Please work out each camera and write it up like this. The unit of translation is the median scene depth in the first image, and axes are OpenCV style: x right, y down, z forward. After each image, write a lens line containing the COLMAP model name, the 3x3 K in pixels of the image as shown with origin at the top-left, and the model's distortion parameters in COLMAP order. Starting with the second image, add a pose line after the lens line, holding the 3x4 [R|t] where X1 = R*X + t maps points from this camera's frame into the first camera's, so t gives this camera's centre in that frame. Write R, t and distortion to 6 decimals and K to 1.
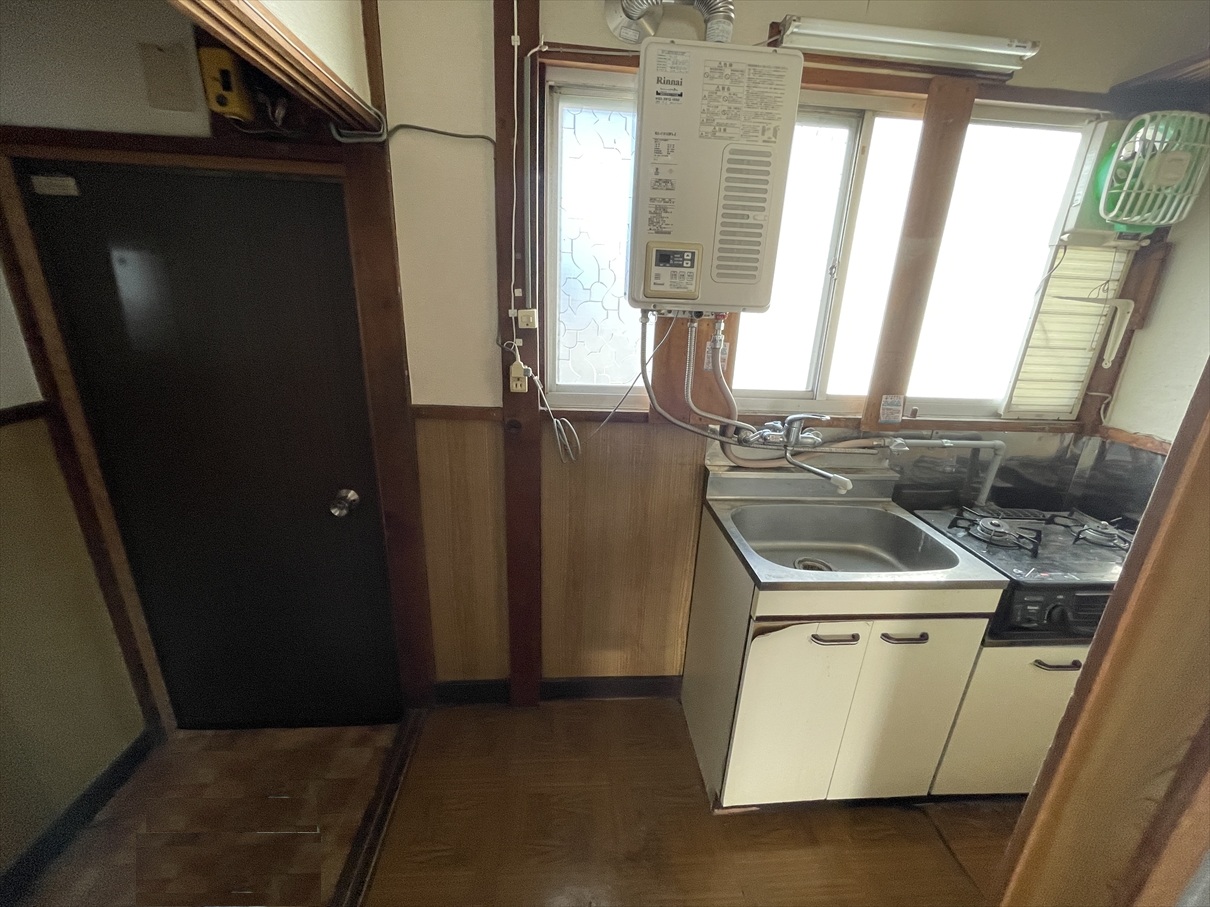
lens RADIAL K [[489.2, 0, 605.0], [0, 489.2, 453.5], [0, 0, 1]] dist [-0.000857, 0.000135]
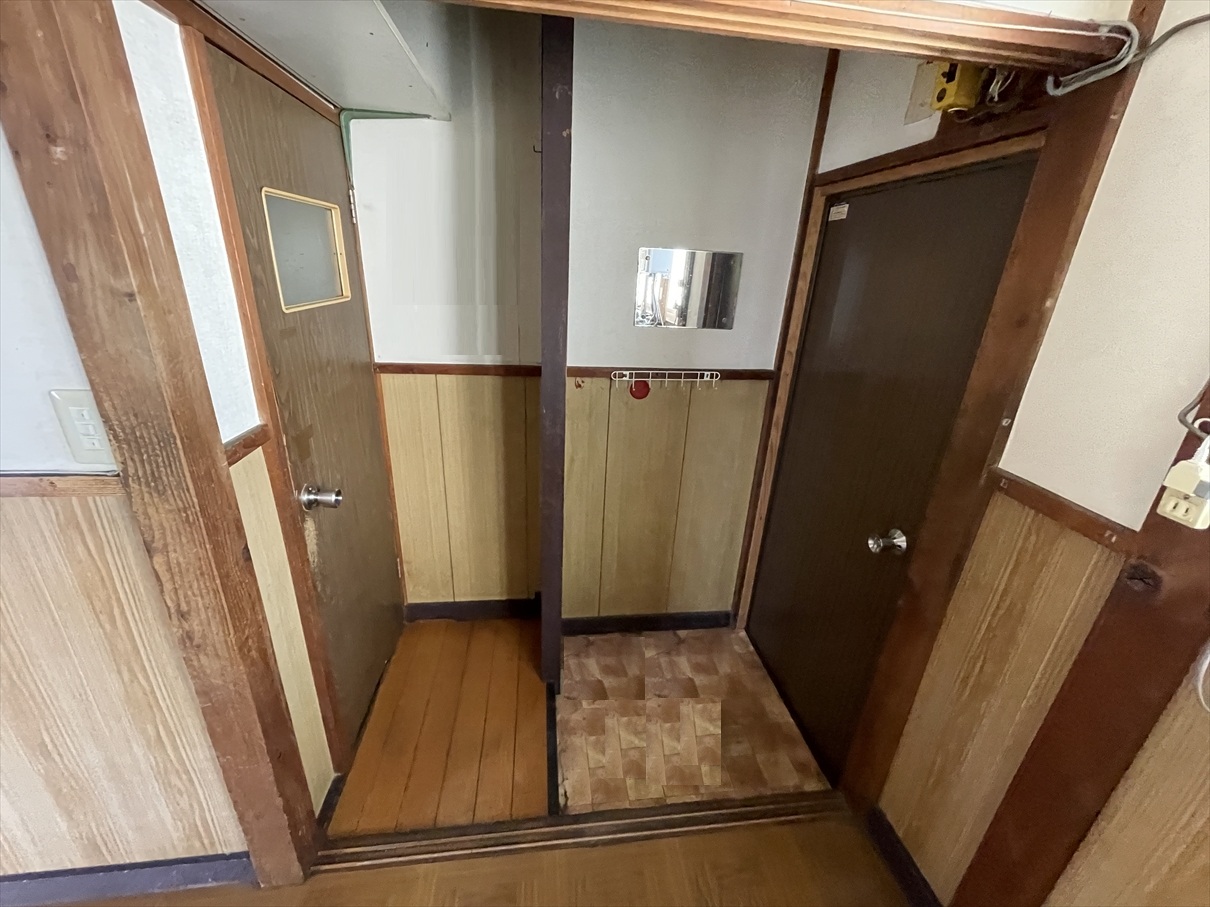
lens RADIAL K [[489.2, 0, 605.0], [0, 489.2, 453.5], [0, 0, 1]] dist [-0.000857, 0.000135]
pose [[0.052998, 0.329332, -0.942726, 0.258320], [-0.352233, 0.889539, 0.290950, -0.142574], [0.934411, 0.316639, 0.163145, 0.415097]]
